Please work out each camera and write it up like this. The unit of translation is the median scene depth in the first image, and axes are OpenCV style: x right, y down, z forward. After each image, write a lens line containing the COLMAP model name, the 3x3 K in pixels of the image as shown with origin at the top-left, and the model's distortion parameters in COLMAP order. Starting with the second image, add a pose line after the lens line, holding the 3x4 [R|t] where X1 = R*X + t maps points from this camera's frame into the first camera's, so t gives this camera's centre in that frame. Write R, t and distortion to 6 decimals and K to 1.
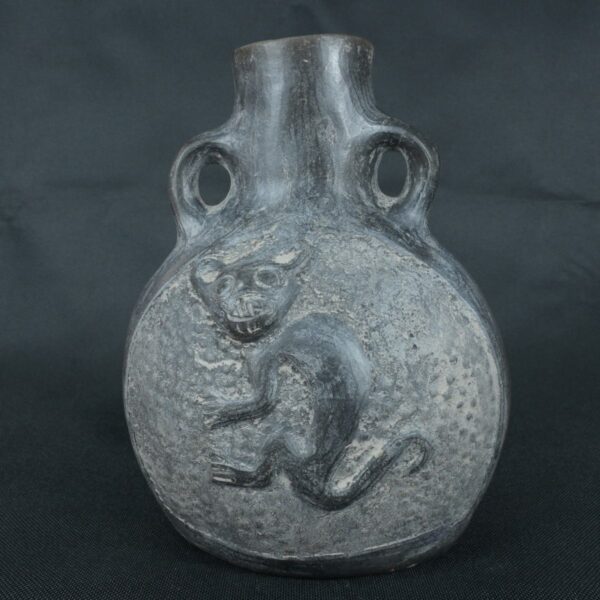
lens RADIAL K [[692.5, 0, 303.3], [0, 692.5, 298.0], [0, 0, 1]] dist [-0.017732, 0.000000]
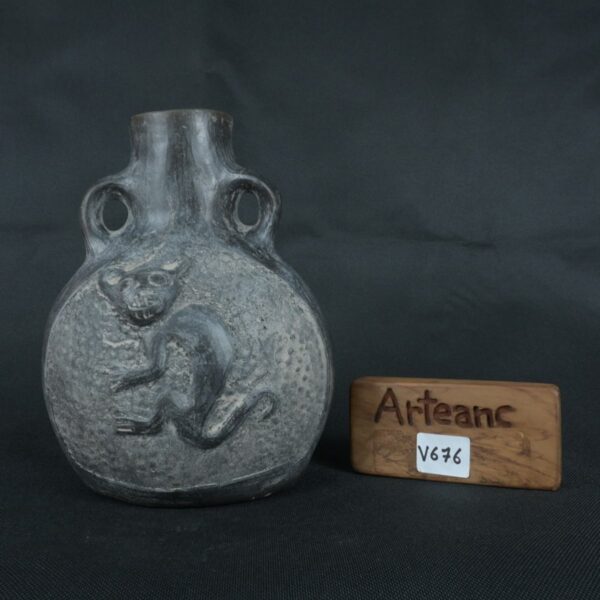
lens RADIAL K [[628.1, 0, 299.4], [0, 628.1, 297.8], [0, 0, 1]] dist [0.001166, 0.000000]
pose [[0.982669, -0.010752, 0.185057, -0.006216], [0.023983, 0.997300, -0.069408, 0.096203], [-0.183811, 0.072643, 0.980274, -0.265392]]
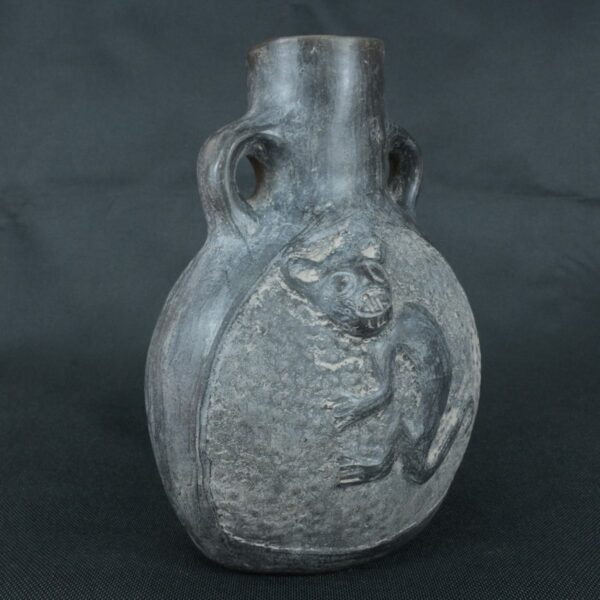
lens RADIAL K [[692.5, 0, 298.6], [0, 692.5, 298.4], [0, 0, 1]] dist [-0.017732, 0.000000]
pose [[0.759158, -0.082090, 0.645709, -0.758161], [0.081604, 0.996192, 0.030706, -0.029728], [-0.645771, 0.029382, 0.762966, 0.281845]]
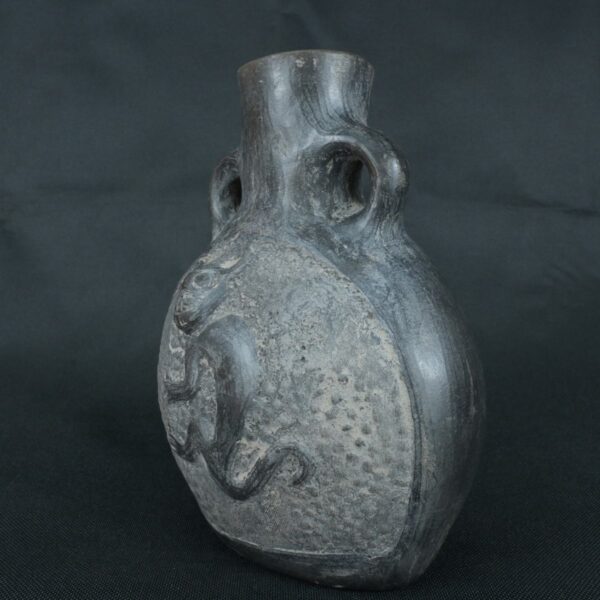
lens RADIAL K [[692.5, 0, 299.9], [0, 692.5, 297.1], [0, 0, 1]] dist [-0.017732, 0.000000]
pose [[0.753510, 0.085372, -0.651870, 0.767295], [-0.084352, 0.995892, 0.032922, -0.048739], [0.652003, 0.030179, 0.757616, 0.231041]]
